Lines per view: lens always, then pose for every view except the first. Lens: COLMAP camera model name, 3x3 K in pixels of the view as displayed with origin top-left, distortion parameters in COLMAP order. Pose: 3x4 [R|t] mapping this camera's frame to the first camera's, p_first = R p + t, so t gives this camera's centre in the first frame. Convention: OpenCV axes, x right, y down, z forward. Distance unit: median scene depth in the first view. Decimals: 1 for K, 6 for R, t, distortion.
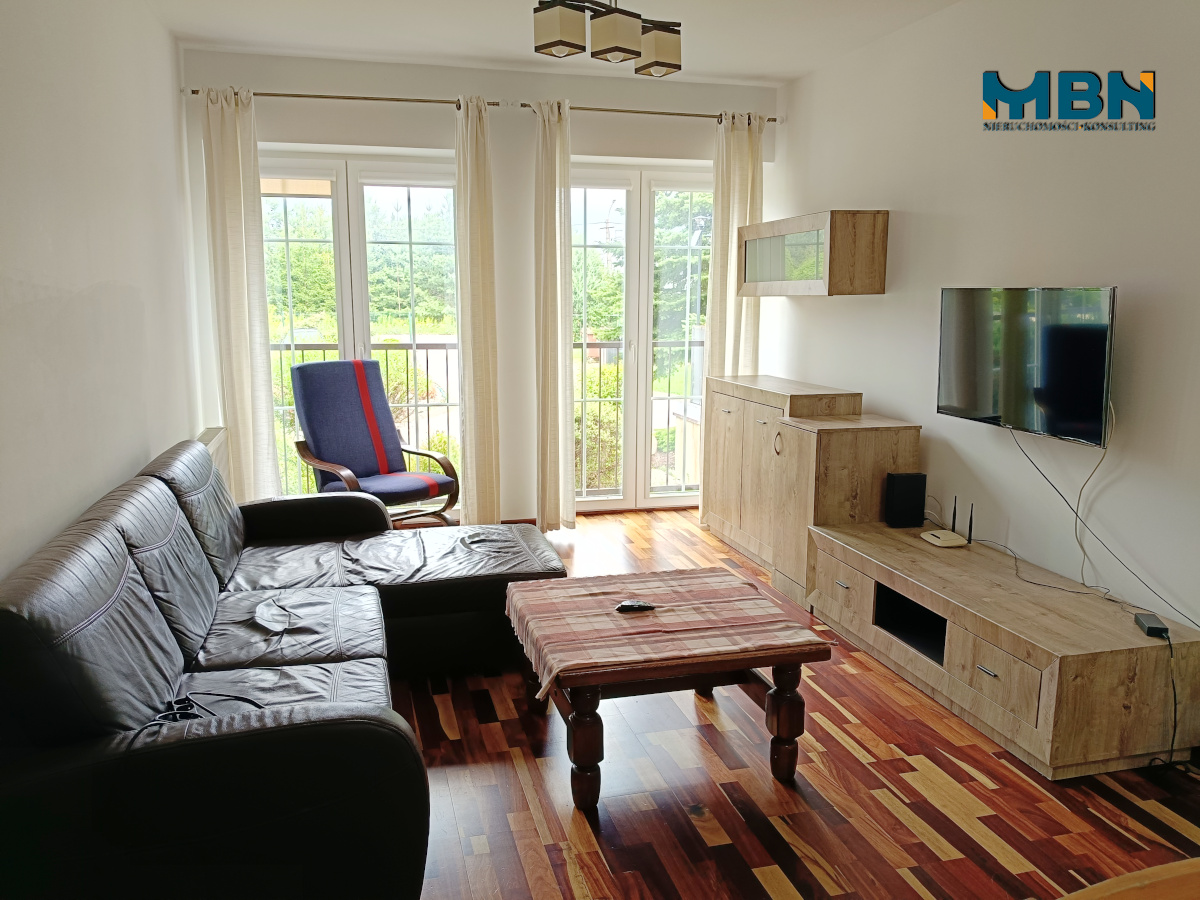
lens RADIAL K [[908.6, 0, 601.0], [0, 908.6, 450.2], [0, 0, 1]] dist [0.000172, -0.023603]
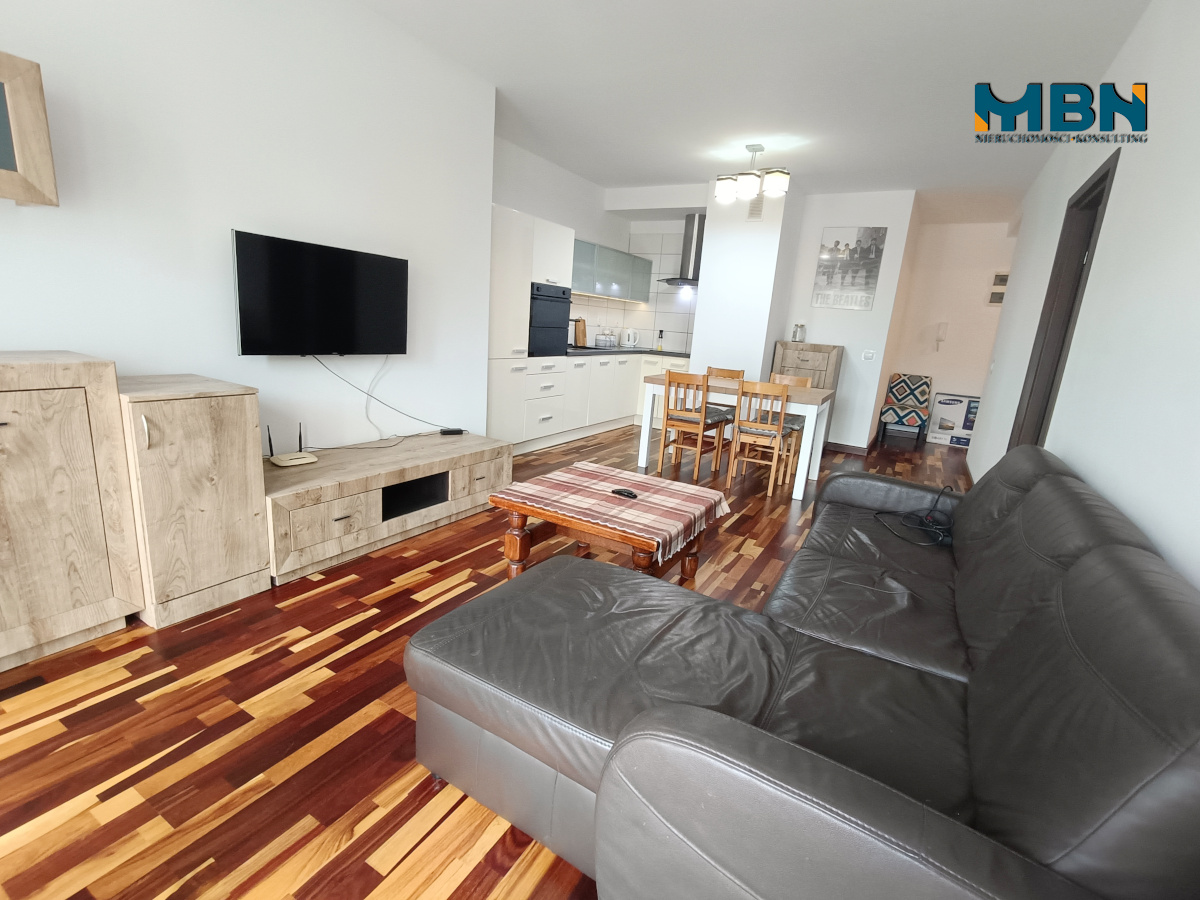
lens RADIAL K [[550.2, 0, 595.4], [0, 550.2, 449.4], [0, 0, 1]] dist [-0.003289, -0.000716]
pose [[-0.696652, -0.215844, 0.684169, -0.358424], [0.040889, 0.940170, 0.338244, -0.132045], [-0.716243, 0.263613, -0.646146, 1.105121]]
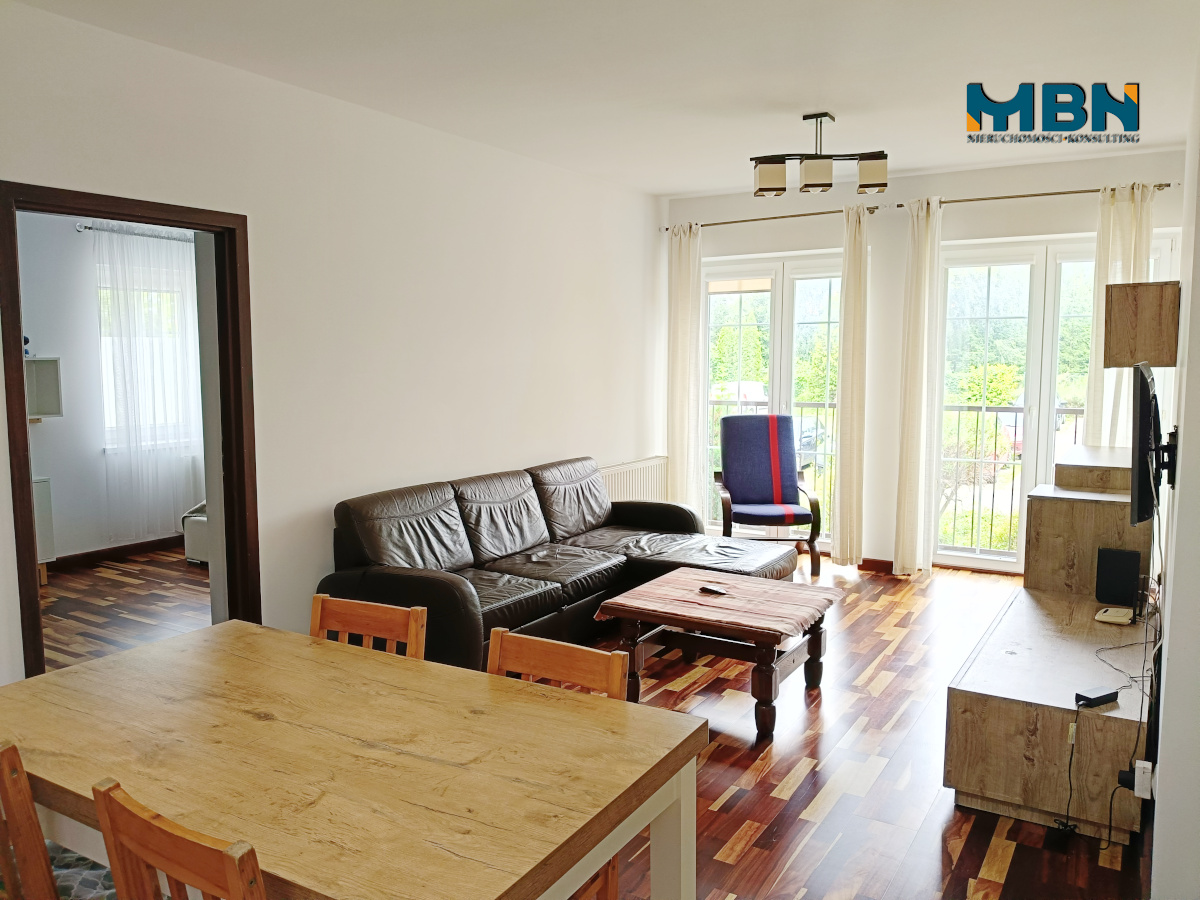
lens RADIAL K [[908.6, 0, 599.1], [0, 908.6, 448.0], [0, 0, 1]] dist [0.000172, -0.023603]
pose [[0.693083, 0.068242, -0.717620, 0.637320], [-0.116237, 0.993061, -0.017828, -0.000669], [0.711424, 0.095770, 0.696206, -0.089601]]
